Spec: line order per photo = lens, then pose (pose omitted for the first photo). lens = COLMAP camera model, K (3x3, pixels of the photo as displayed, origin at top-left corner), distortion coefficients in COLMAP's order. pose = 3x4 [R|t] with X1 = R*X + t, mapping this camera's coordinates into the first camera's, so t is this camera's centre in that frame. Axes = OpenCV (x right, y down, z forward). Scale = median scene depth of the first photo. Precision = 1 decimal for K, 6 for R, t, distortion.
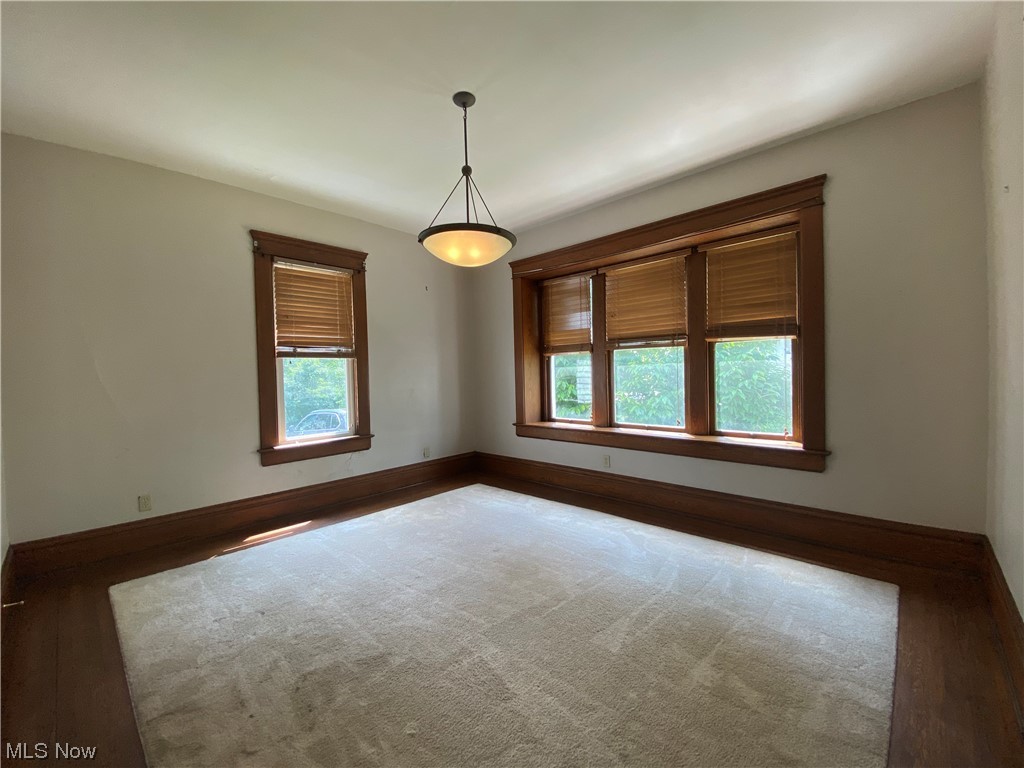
lens RADIAL K [[420.0, 0, 503.7], [0, 420.0, 384.3], [0, 0, 1]] dist [-0.000490, -0.001662]
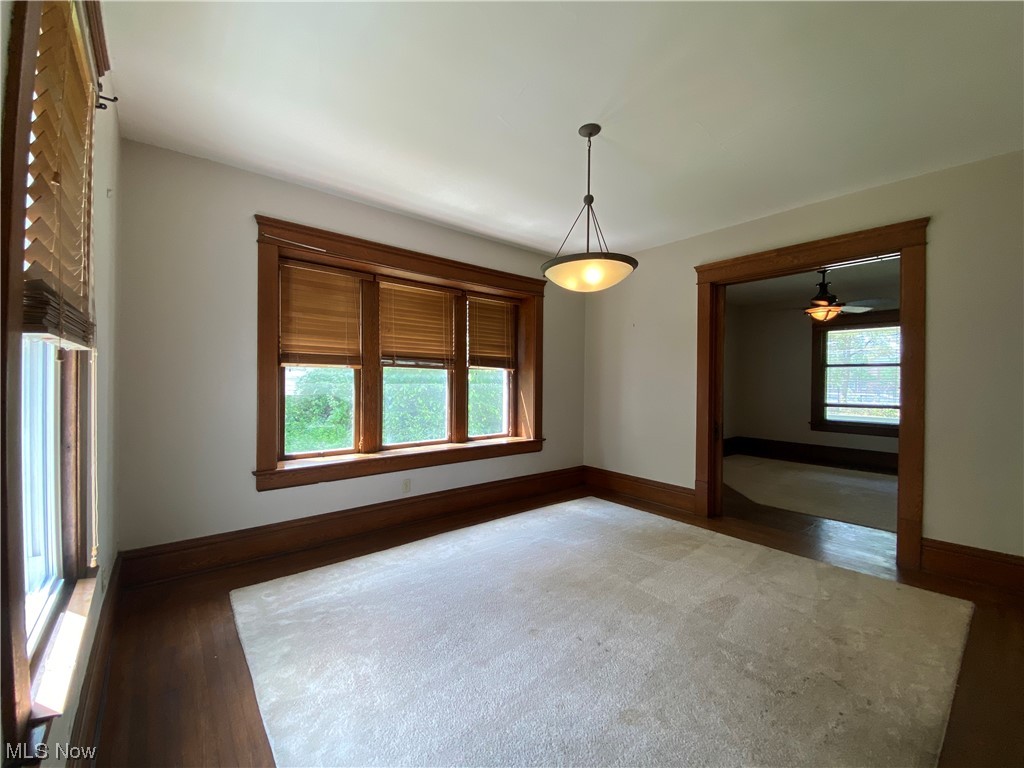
lens RADIAL K [[420.0, 0, 505.1], [0, 420.0, 379.1], [0, 0, 1]] dist [-0.000490, -0.001662]
pose [[0.102579, 0.045424, 0.993687, -0.664485], [0.029166, 0.998390, -0.048650, -0.001962], [-0.994297, 0.033972, 0.101089, 0.673072]]
